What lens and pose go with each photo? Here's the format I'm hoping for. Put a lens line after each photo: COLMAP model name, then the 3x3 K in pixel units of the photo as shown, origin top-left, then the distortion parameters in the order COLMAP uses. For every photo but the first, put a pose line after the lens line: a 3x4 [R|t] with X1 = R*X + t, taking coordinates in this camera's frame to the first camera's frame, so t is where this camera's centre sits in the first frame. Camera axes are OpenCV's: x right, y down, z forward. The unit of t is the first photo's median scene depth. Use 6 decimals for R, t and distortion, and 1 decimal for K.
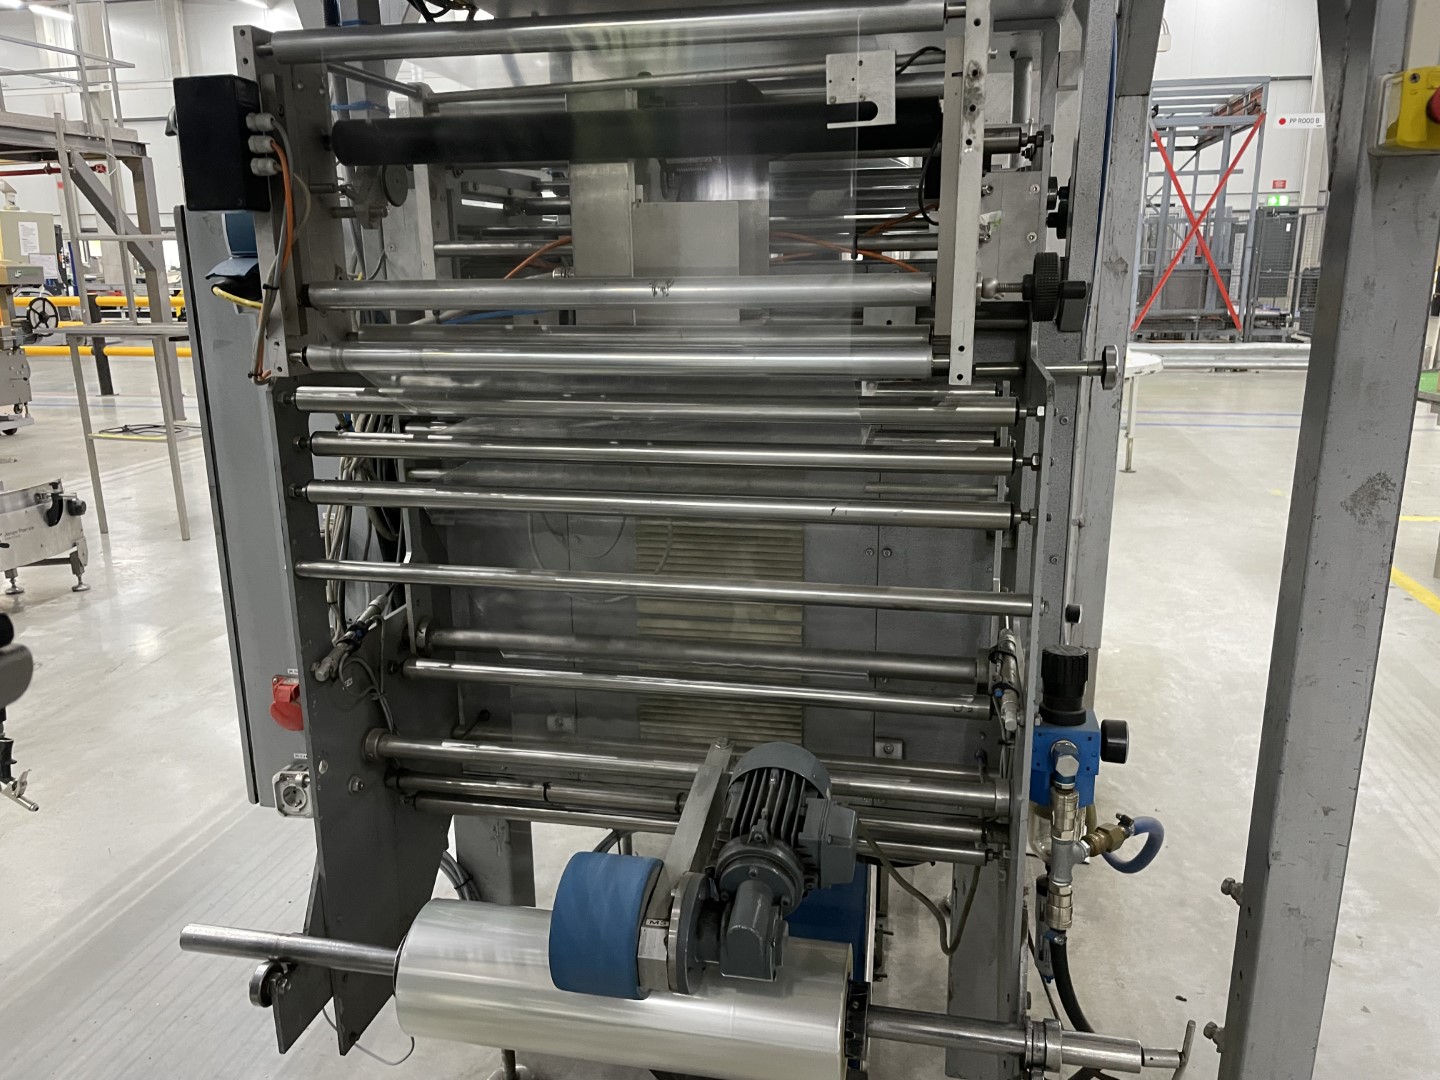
lens RADIAL K [[1088.7, 0, 730.7], [0, 1088.7, 541.6], [0, 0, 1]] dist [0.085692, -0.113767]
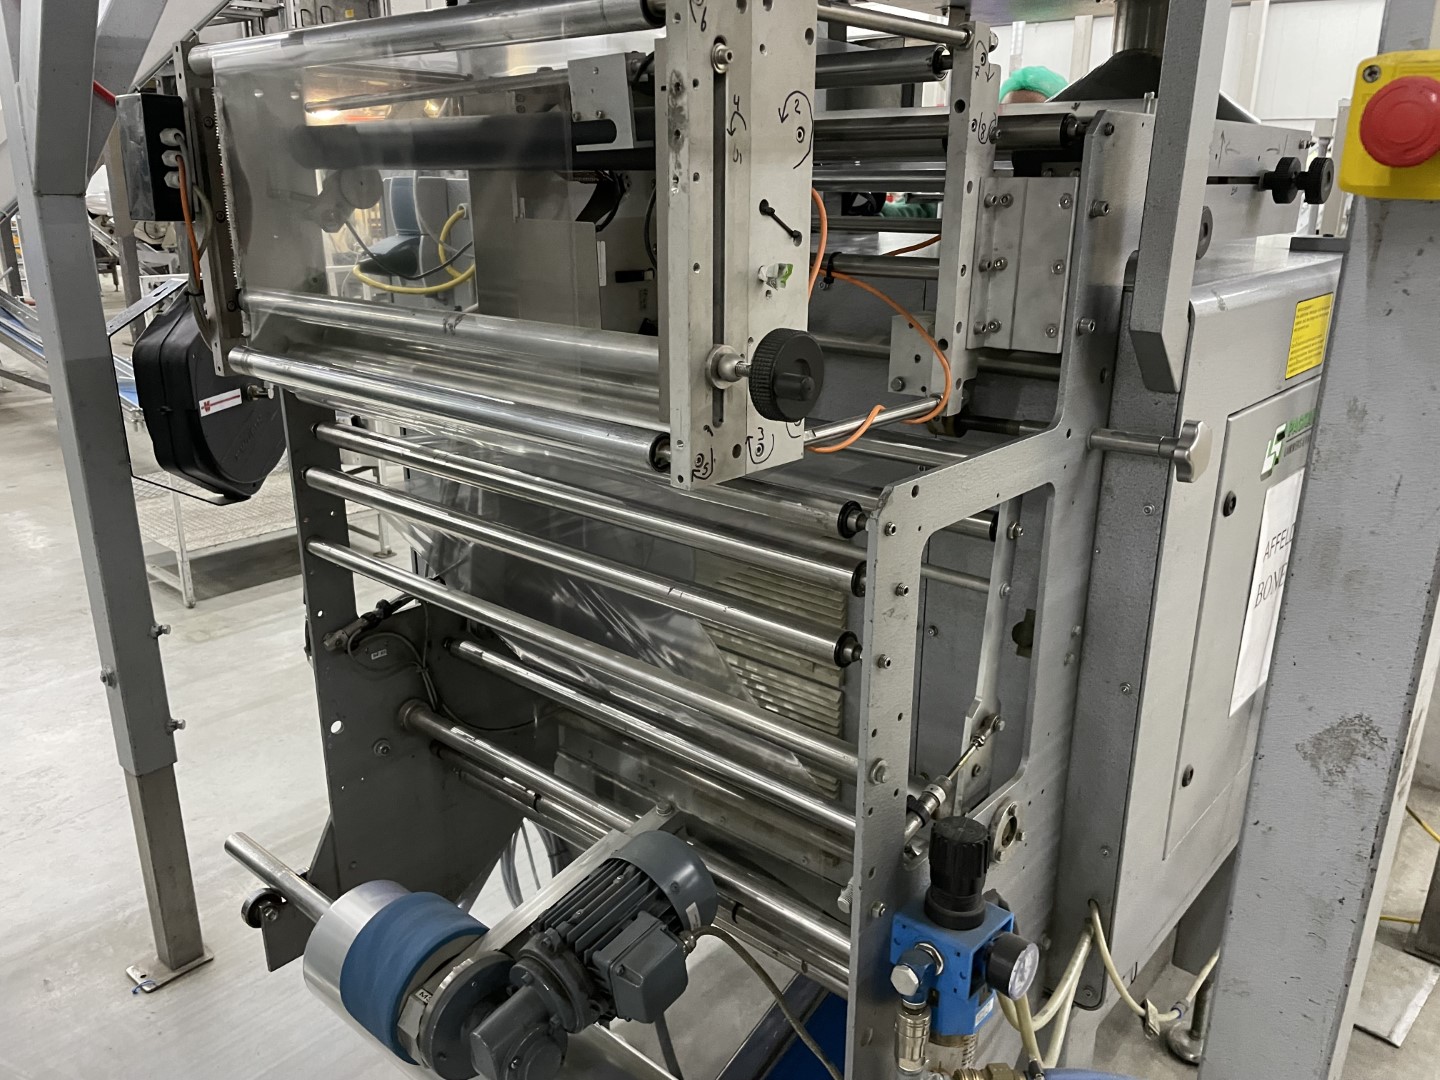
lens RADIAL K [[1088.7, 0, 718.9], [0, 1088.7, 534.0], [0, 0, 1]] dist [0.085692, -0.113767]
pose [[0.878240, 0.160412, -0.450513, 0.550060], [-0.131203, 0.986738, 0.095573, -0.177719], [0.459869, -0.024827, 0.887639, 0.306025]]
